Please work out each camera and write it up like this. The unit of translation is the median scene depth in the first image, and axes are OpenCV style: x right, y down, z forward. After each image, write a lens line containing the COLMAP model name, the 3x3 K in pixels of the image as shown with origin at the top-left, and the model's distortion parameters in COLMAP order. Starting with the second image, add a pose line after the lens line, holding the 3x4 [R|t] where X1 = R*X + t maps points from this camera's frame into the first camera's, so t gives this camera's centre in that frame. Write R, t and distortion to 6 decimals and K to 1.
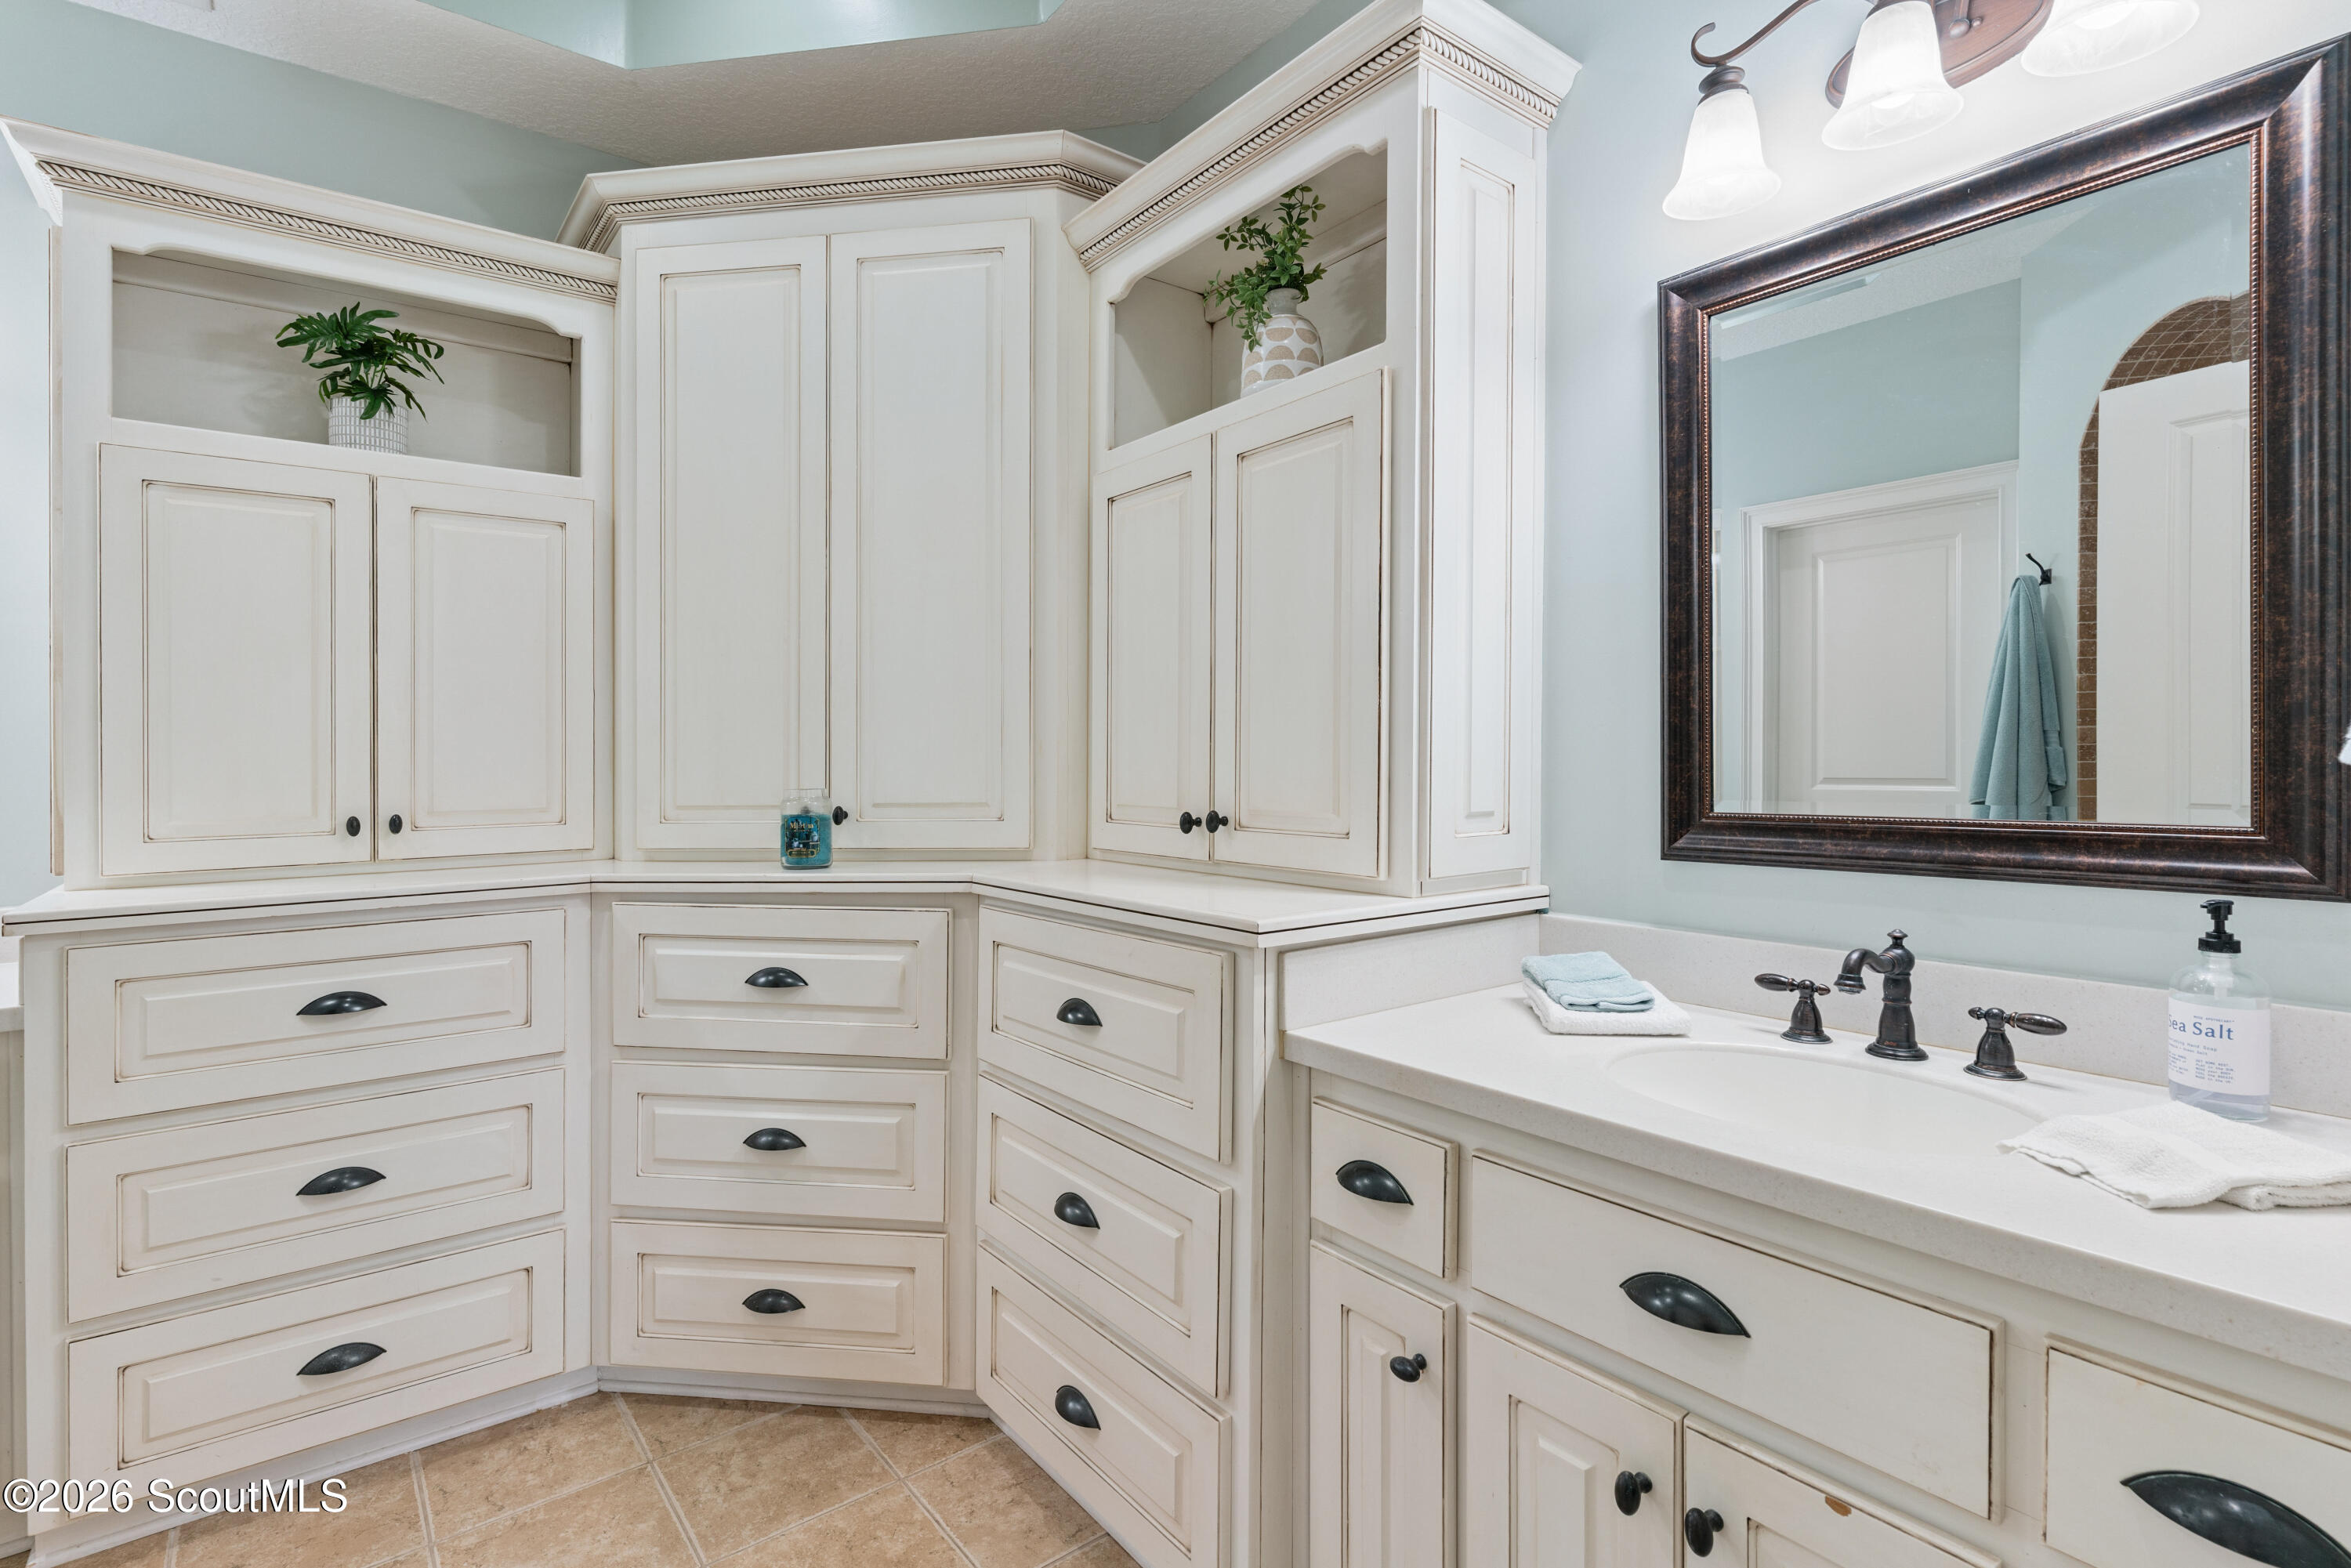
lens RADIAL K [[1117.4, 0, 1163.7], [0, 1117.4, 766.3], [0, 0, 1]] dist [0.004187, -0.000747]
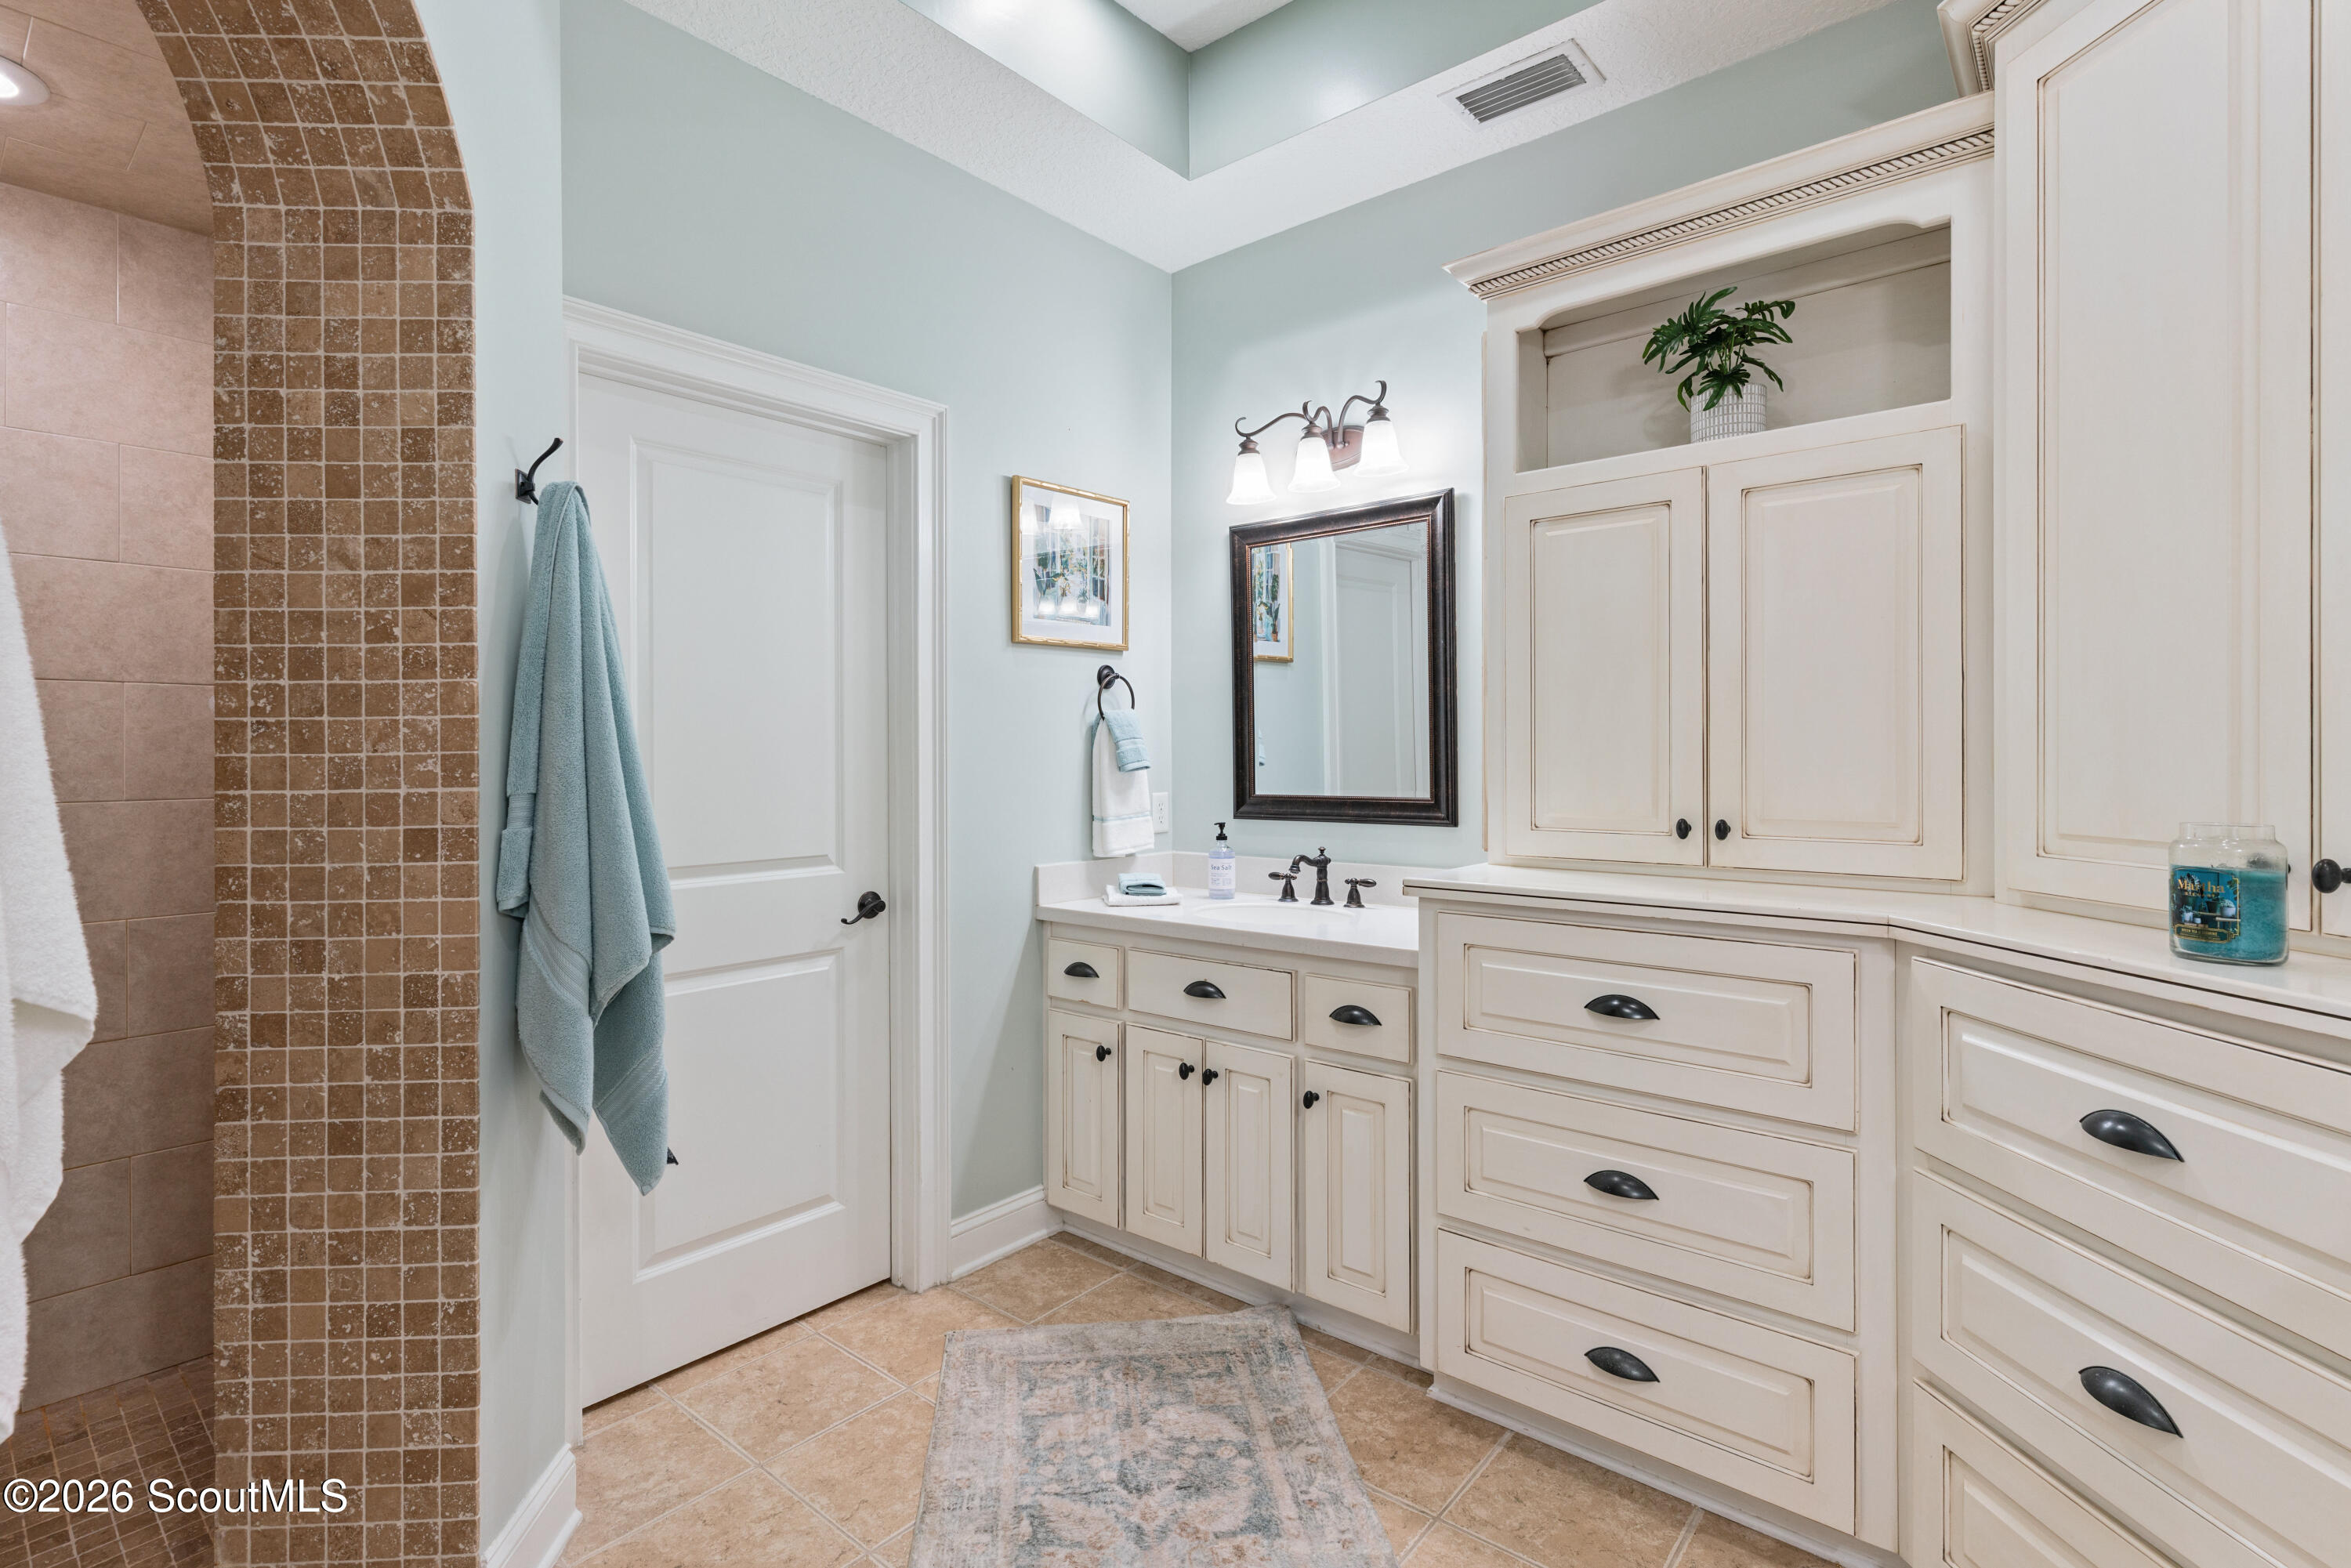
lens RADIAL K [[1117.4, 0, 1150.7], [0, 1117.4, 739.7], [0, 0, 1]] dist [0.004187, -0.000747]
pose [[0.204600, -0.001887, -0.978844, 0.137358], [-0.008616, 0.999956, -0.003728, -0.016588], [0.978808, 0.009196, 0.204575, 0.336333]]
